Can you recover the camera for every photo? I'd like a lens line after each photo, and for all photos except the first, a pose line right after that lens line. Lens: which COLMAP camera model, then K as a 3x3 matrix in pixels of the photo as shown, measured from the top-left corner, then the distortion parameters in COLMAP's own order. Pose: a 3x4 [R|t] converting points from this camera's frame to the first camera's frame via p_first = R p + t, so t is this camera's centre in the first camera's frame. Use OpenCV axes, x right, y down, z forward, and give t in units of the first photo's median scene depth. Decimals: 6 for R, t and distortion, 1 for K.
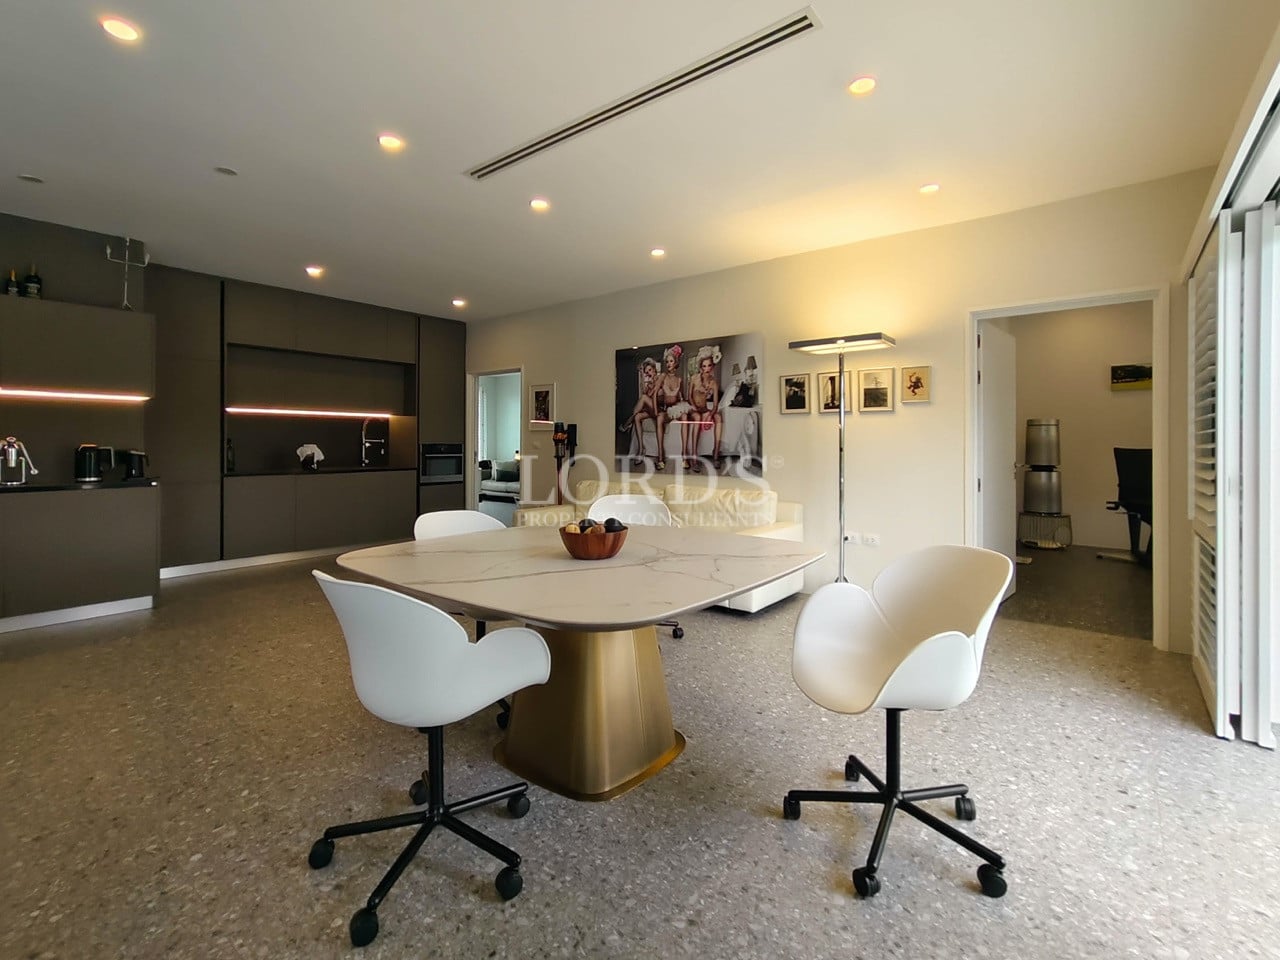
lens RADIAL K [[603.4, 0, 637.9], [0, 603.4, 451.4], [0, 0, 1]] dist [-0.015662, 0.000664]
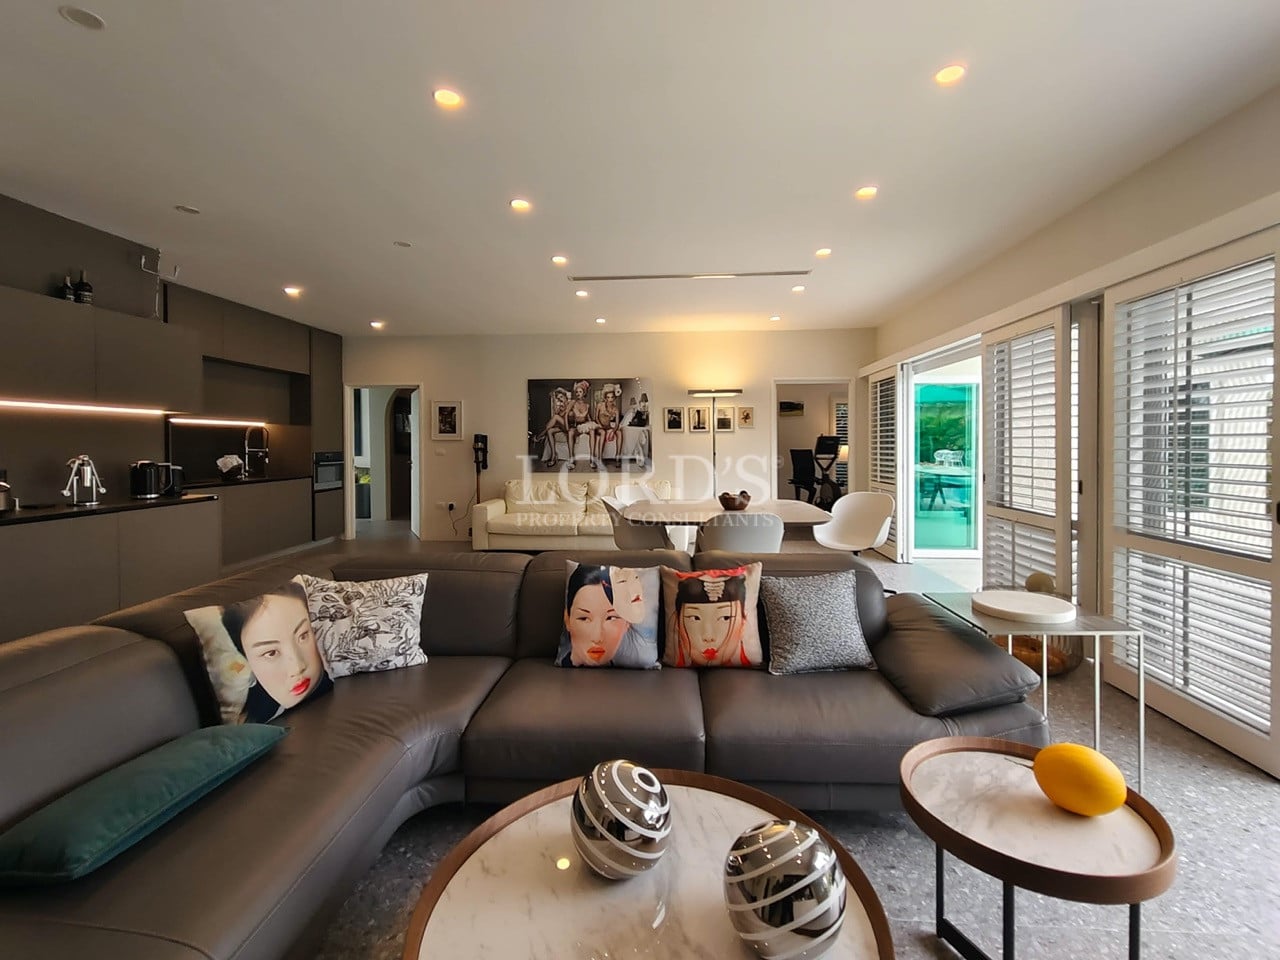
lens RADIAL K [[575.9, 0, 653.0], [0, 575.9, 460.0], [0, 0, 1]] dist [0.002211, 0.000541]
pose [[0.816246, -0.021136, 0.577317, -0.617361], [0.011804, 0.999732, 0.019912, -0.017028], [-0.577583, -0.009438, 0.816277, -0.200718]]
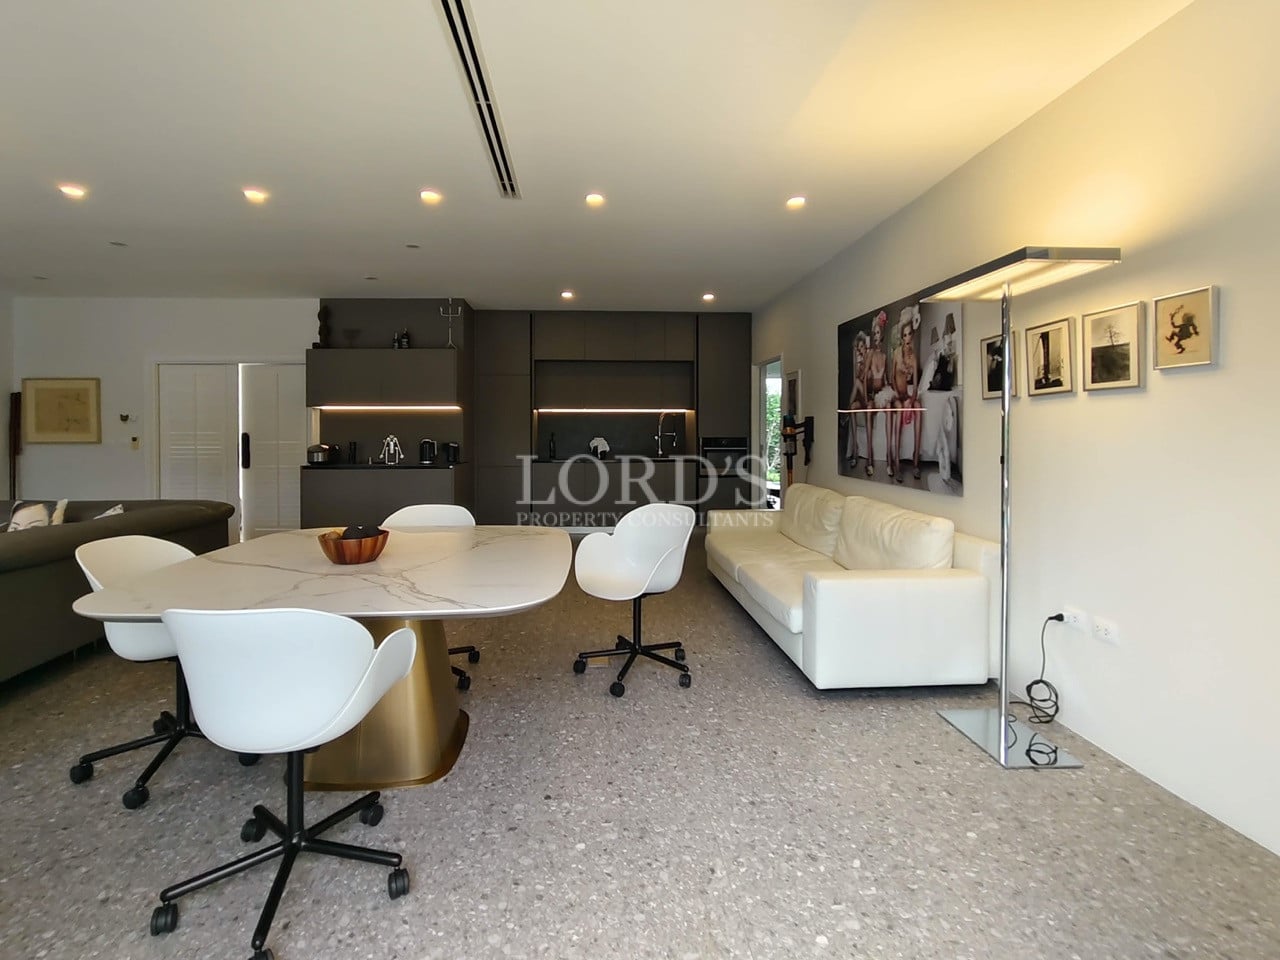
lens RADIAL K [[593.7, 0, 614.1], [0, 593.7, 440.2], [0, 0, 1]] dist [-0.000386, 0.000045]
pose [[0.659698, 0.010909, -0.751452, 0.421422], [-0.007471, 0.999940, 0.007958, -0.019759], [0.751494, 0.000364, 0.659740, 0.277536]]
